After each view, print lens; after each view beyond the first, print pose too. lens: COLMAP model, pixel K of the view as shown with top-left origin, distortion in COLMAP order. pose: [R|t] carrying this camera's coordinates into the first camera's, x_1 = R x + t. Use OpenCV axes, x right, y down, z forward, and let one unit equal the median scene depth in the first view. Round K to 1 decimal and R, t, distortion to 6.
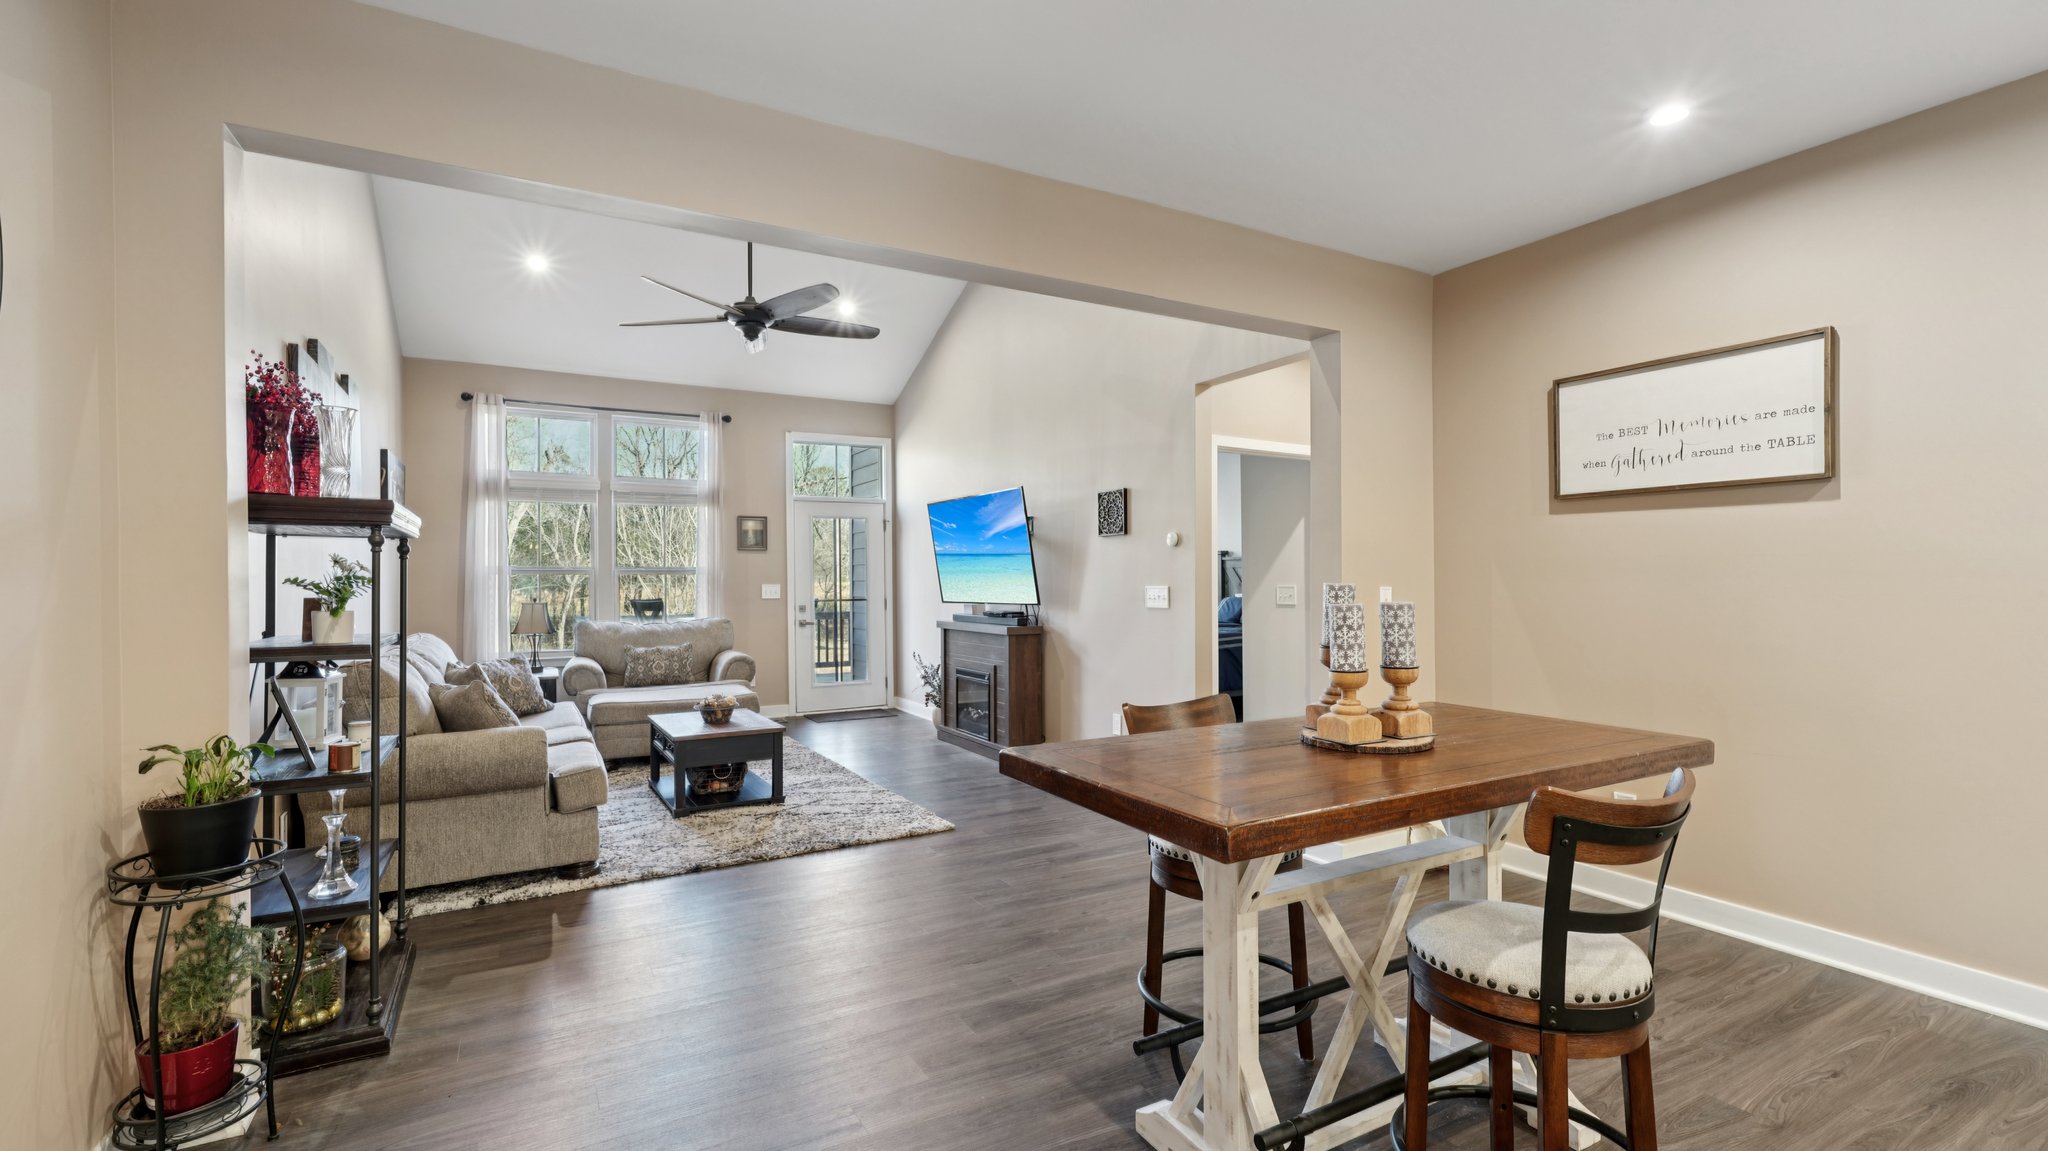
lens RADIAL K [[902.4, 0, 1031.9], [0, 902.4, 574.6], [0, 0, 1]] dist [0.000152, 0.000814]
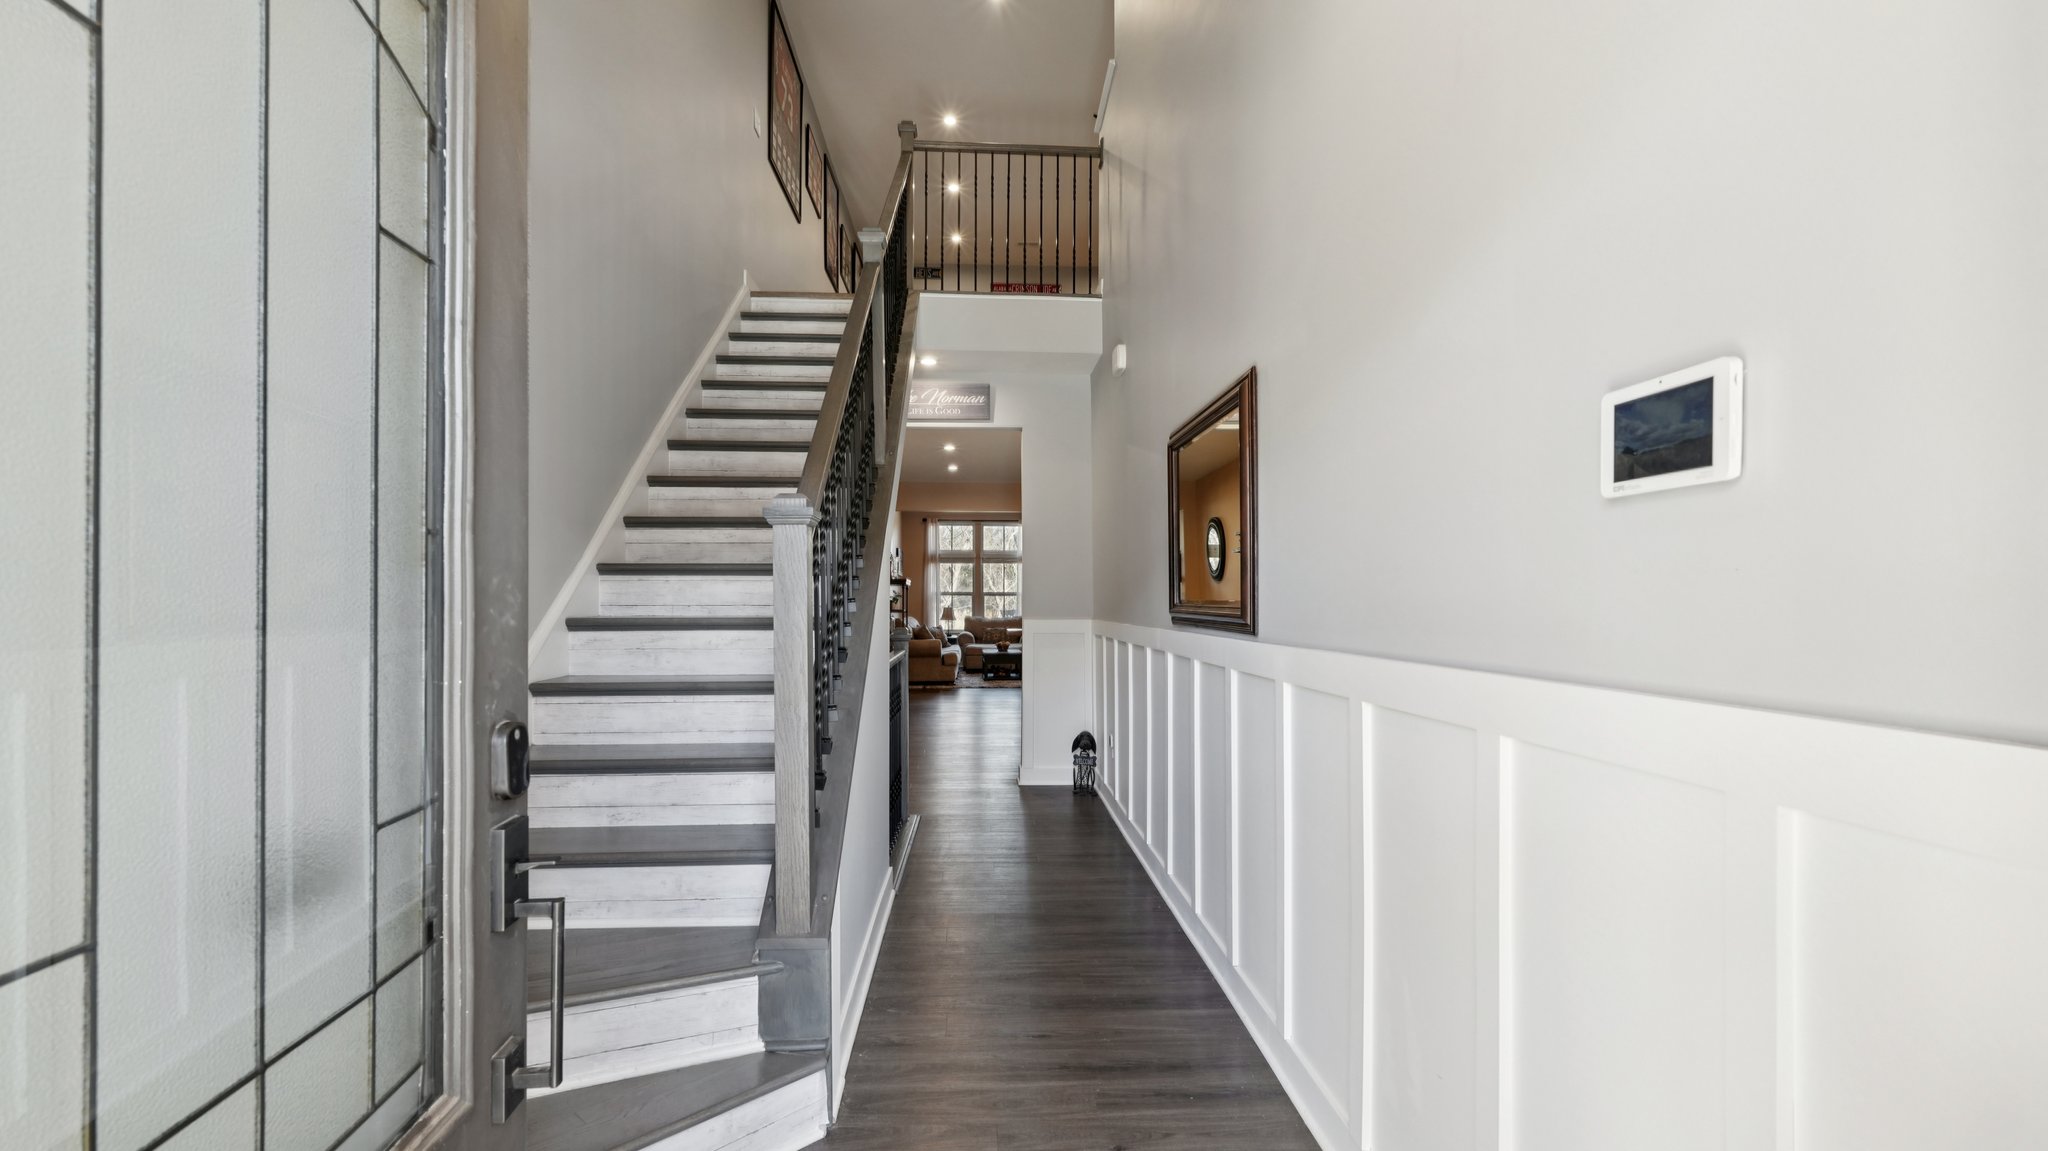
lens RADIAL K [[902.4, 0, 1024.9], [0, 902.4, 588.5], [0, 0, 1]] dist [0.000152, 0.000814]
pose [[0.896840, -0.003675, -0.442340, 0.756124], [0.001066, 0.999981, -0.006146, -0.003145], [0.442354, 0.005041, 0.896826, -1.156662]]
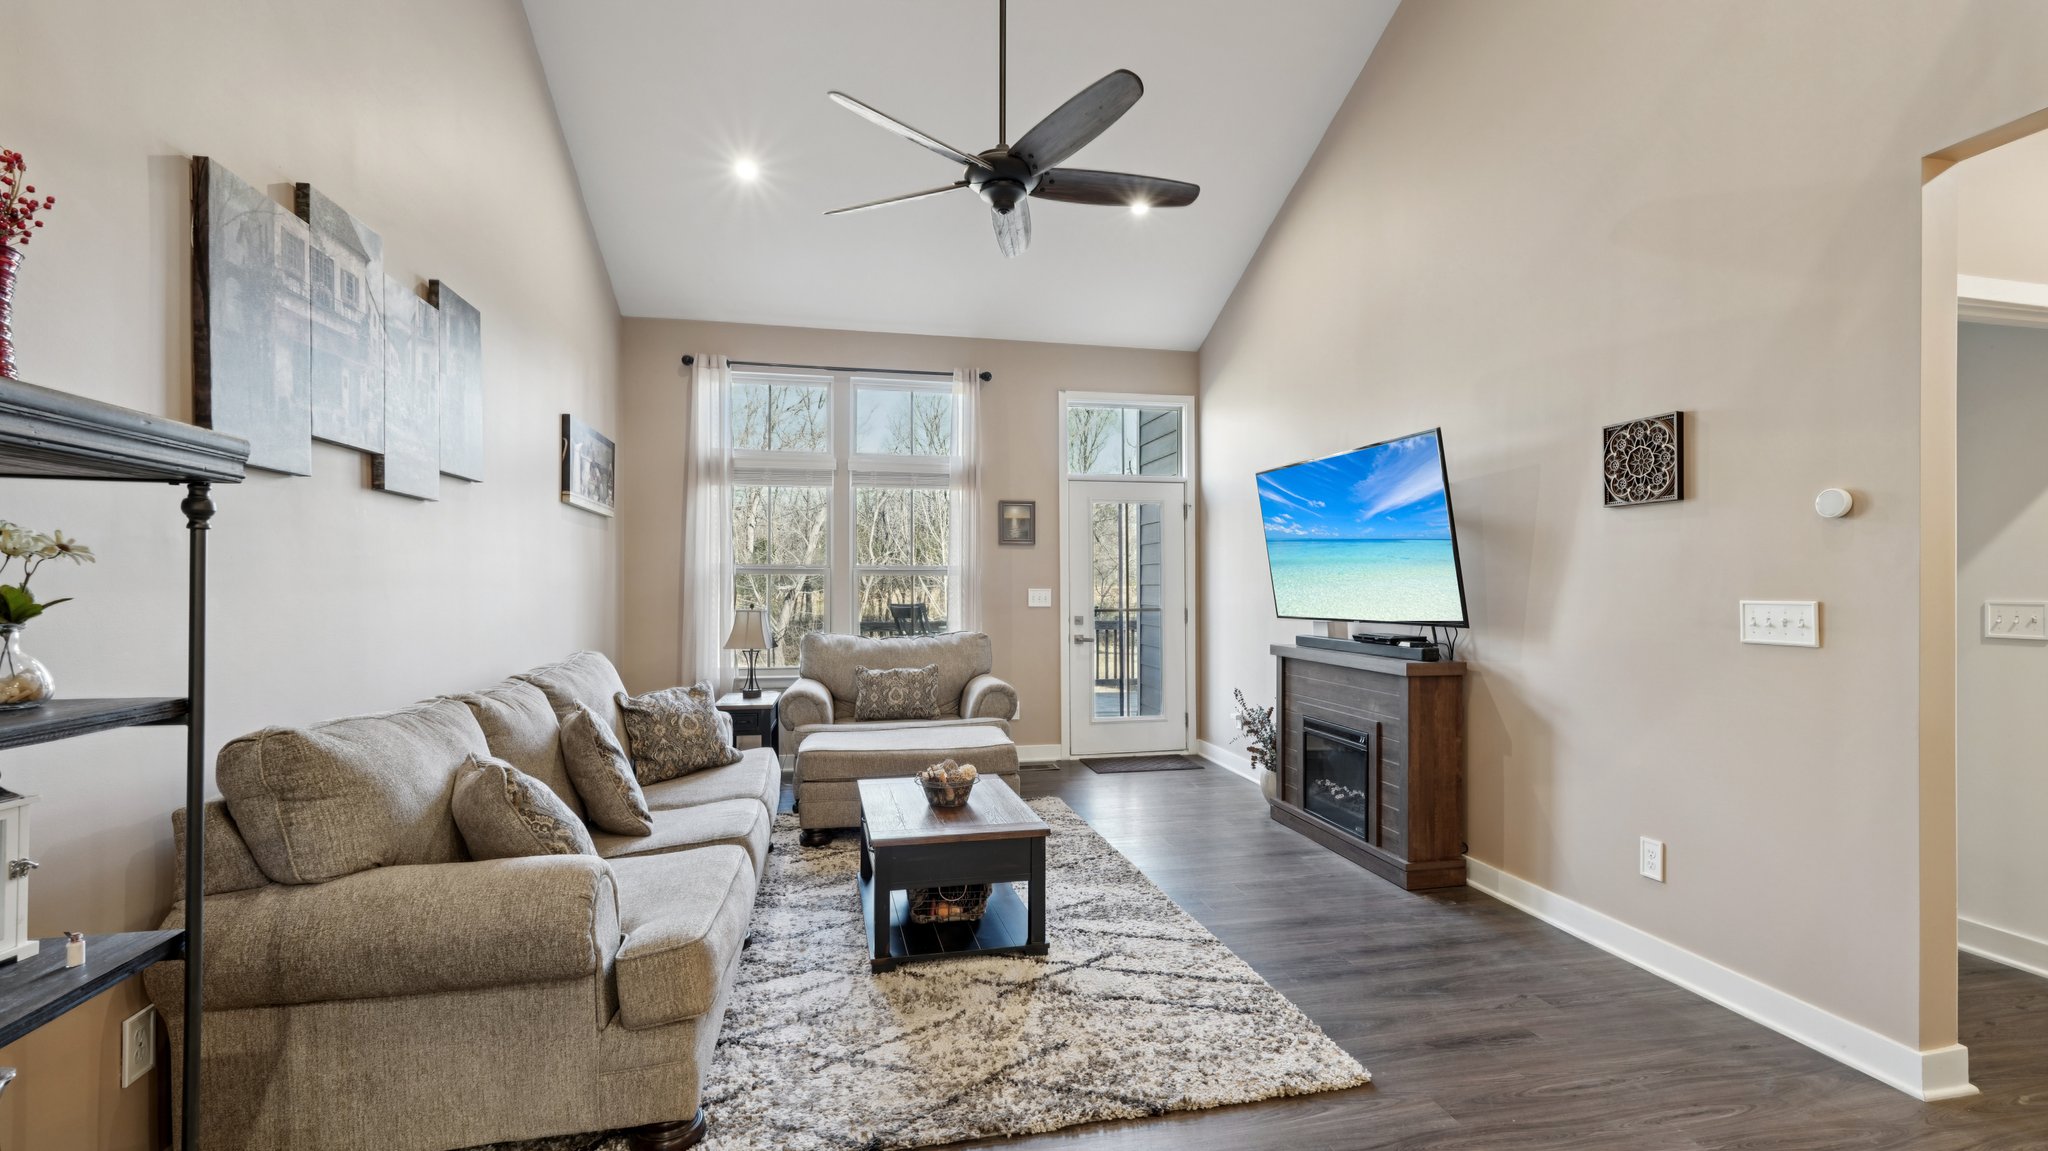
lens RADIAL K [[902.4, 0, 1028.0], [0, 902.4, 575.1], [0, 0, 1]] dist [0.000152, 0.000814]
pose [[0.953454, 0.003548, -0.301519, -0.088550], [-0.004783, 0.999983, -0.003356, 0.002229], [0.301502, 0.004642, 0.953454, 0.350847]]
